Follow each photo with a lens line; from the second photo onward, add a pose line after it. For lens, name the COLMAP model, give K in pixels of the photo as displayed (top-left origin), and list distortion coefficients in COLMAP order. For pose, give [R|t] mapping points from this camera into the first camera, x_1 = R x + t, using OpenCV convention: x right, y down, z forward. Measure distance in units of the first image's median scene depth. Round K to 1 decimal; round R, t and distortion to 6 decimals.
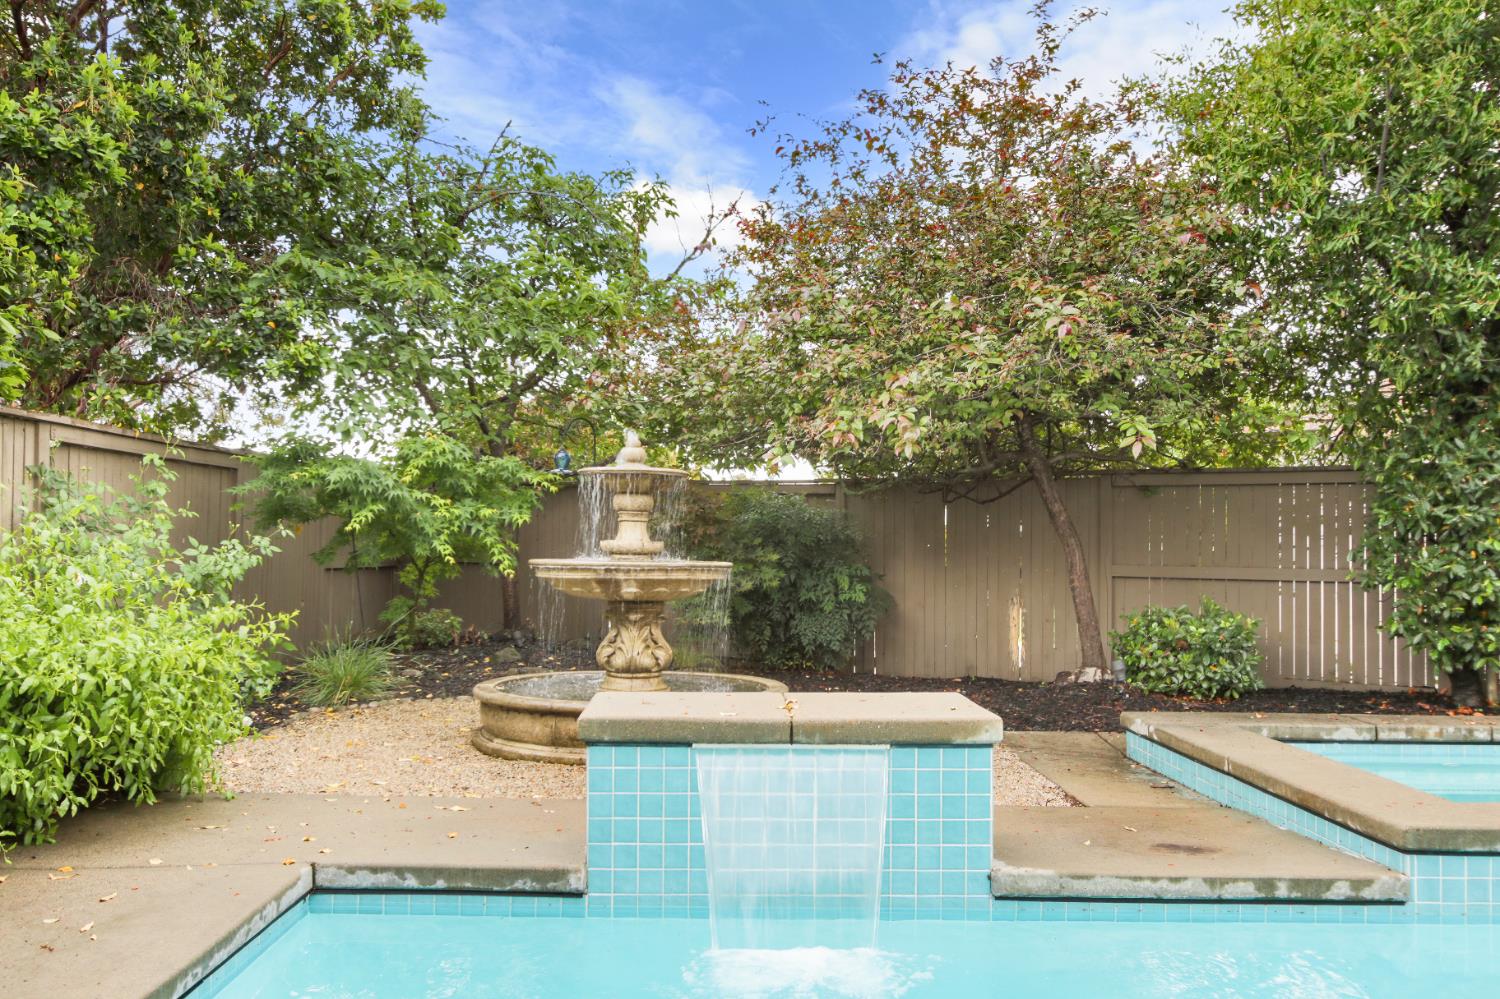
lens RADIAL K [[1235.6, 0, 750.0], [0, 1235.6, 499.5], [0, 0, 1]] dist [-0.013036, 0.003409]
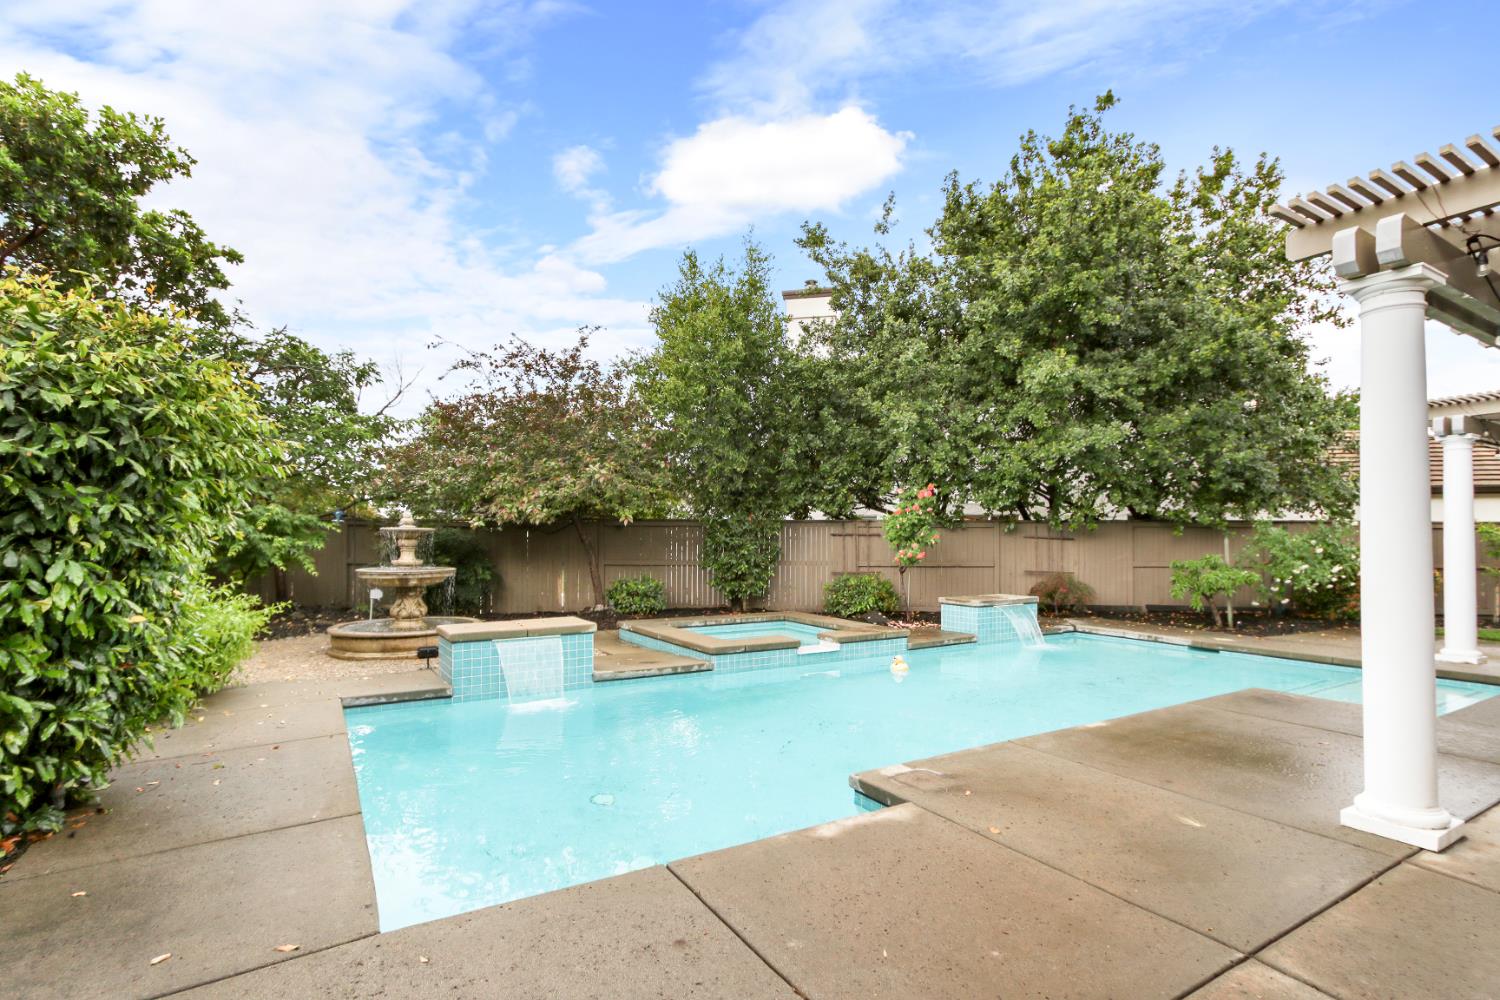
lens RADIAL K [[728.4, 0, 748.8], [0, 728.4, 534.7], [0, 0, 1]] dist [0.002956, 0.000616]
pose [[0.864514, -0.008770, 0.502532, -0.228729], [-0.012406, 0.999171, 0.038779, -0.072612], [-0.502456, -0.039760, 0.863688, -0.454820]]
